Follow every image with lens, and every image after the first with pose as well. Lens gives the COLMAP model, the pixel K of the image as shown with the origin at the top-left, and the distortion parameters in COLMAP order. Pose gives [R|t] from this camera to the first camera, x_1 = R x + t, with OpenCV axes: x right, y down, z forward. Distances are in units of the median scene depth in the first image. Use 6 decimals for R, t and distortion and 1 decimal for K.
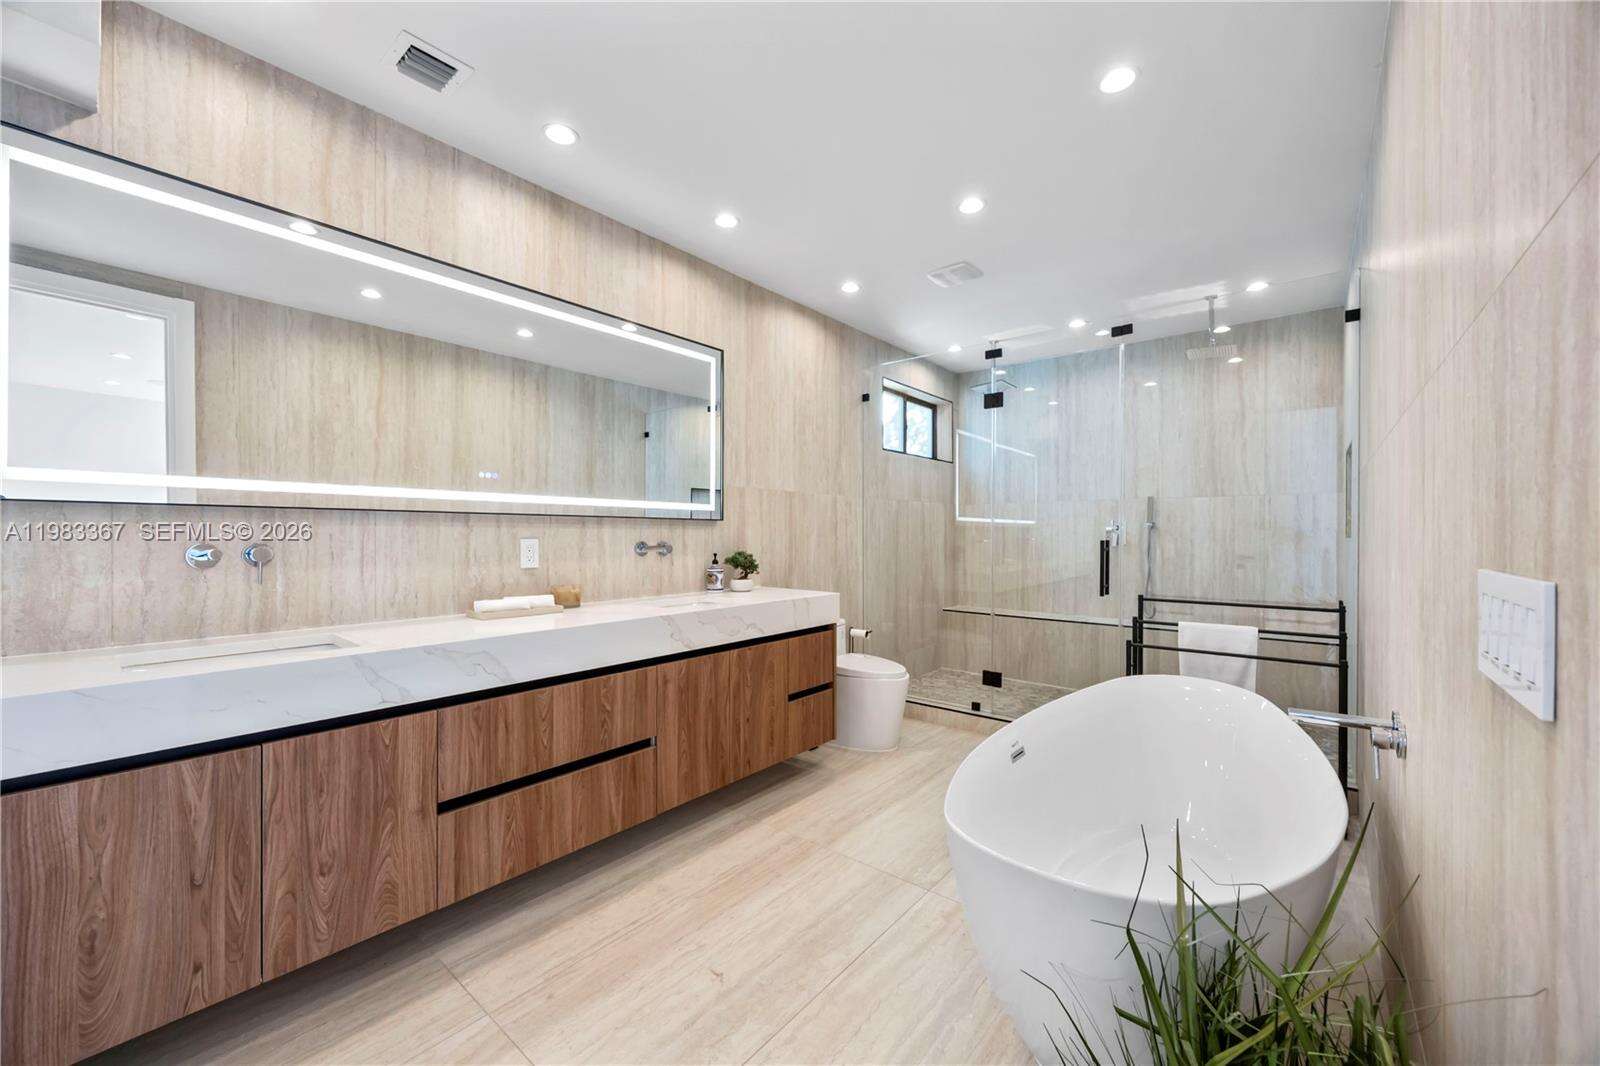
lens RADIAL K [[613.4, 0, 798.9], [0, 613.4, 538.3], [0, 0, 1]] dist [-0.001009, -0.000138]
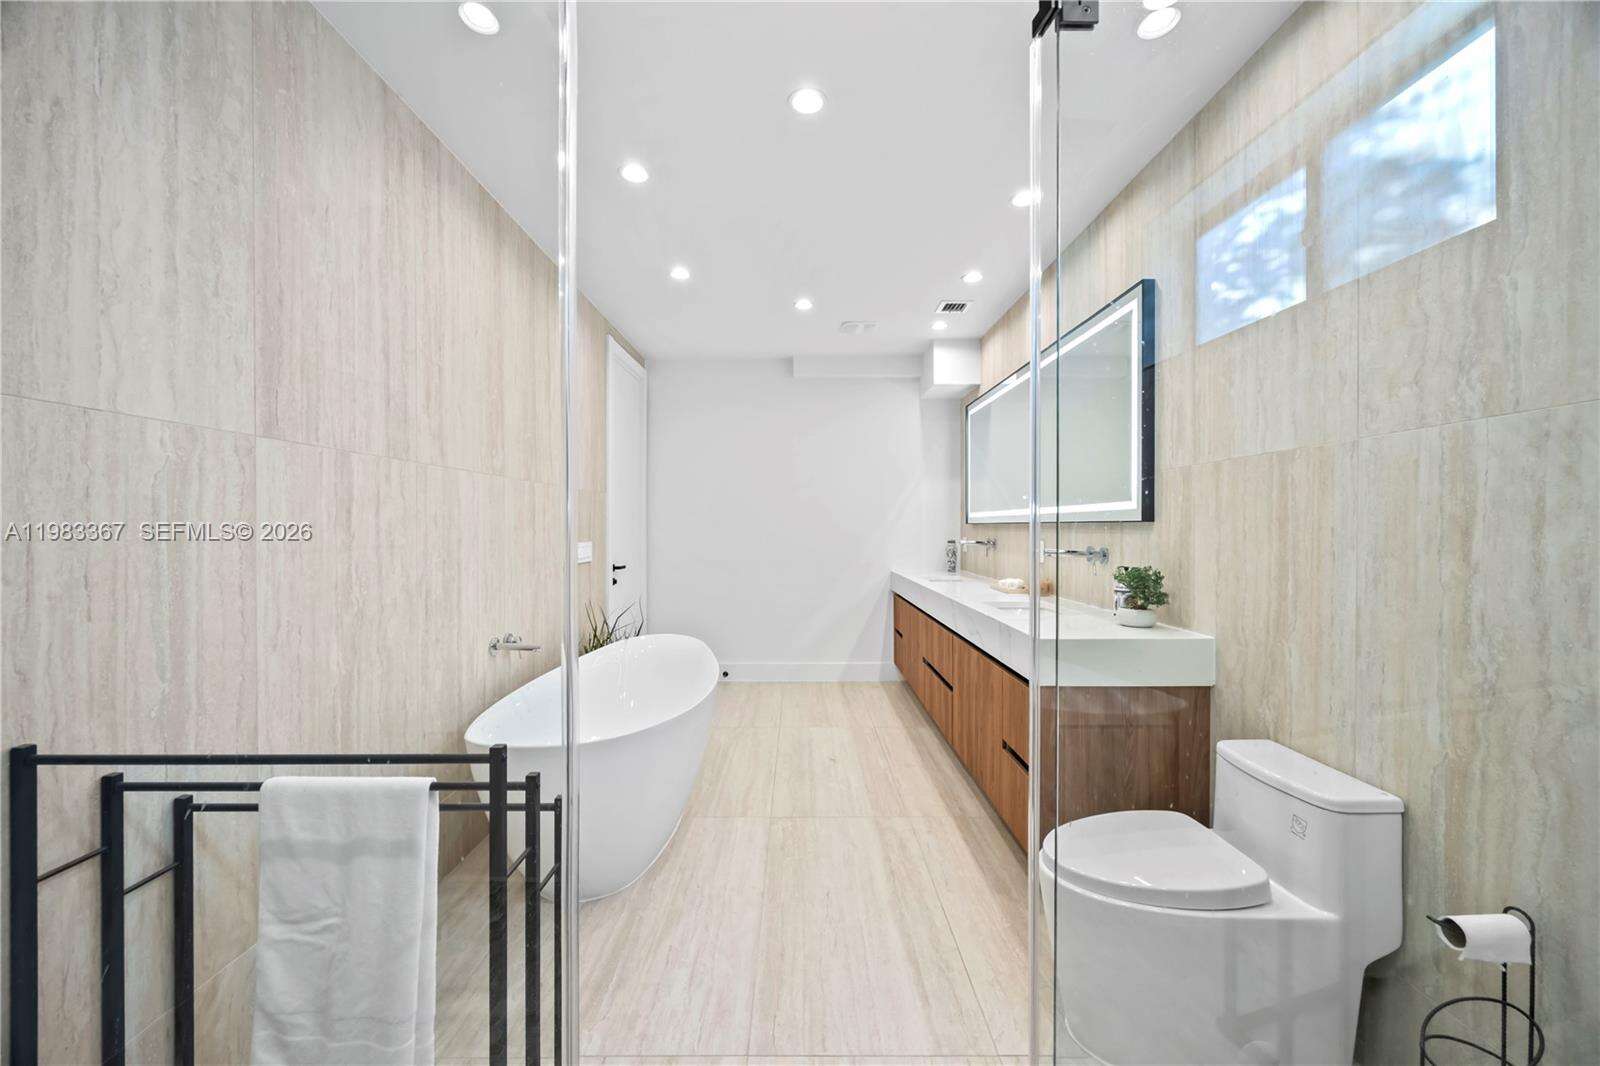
lens RADIAL K [[613.4, 0, 798.9], [0, 613.4, 538.3], [0, 0, 1]] dist [-0.001009, -0.000138]
pose [[-0.769391, 0.010576, -0.638690, 0.762897], [-0.004374, 0.999752, 0.021824, -0.028794], [0.638763, 0.019585, -0.769154, 1.566667]]
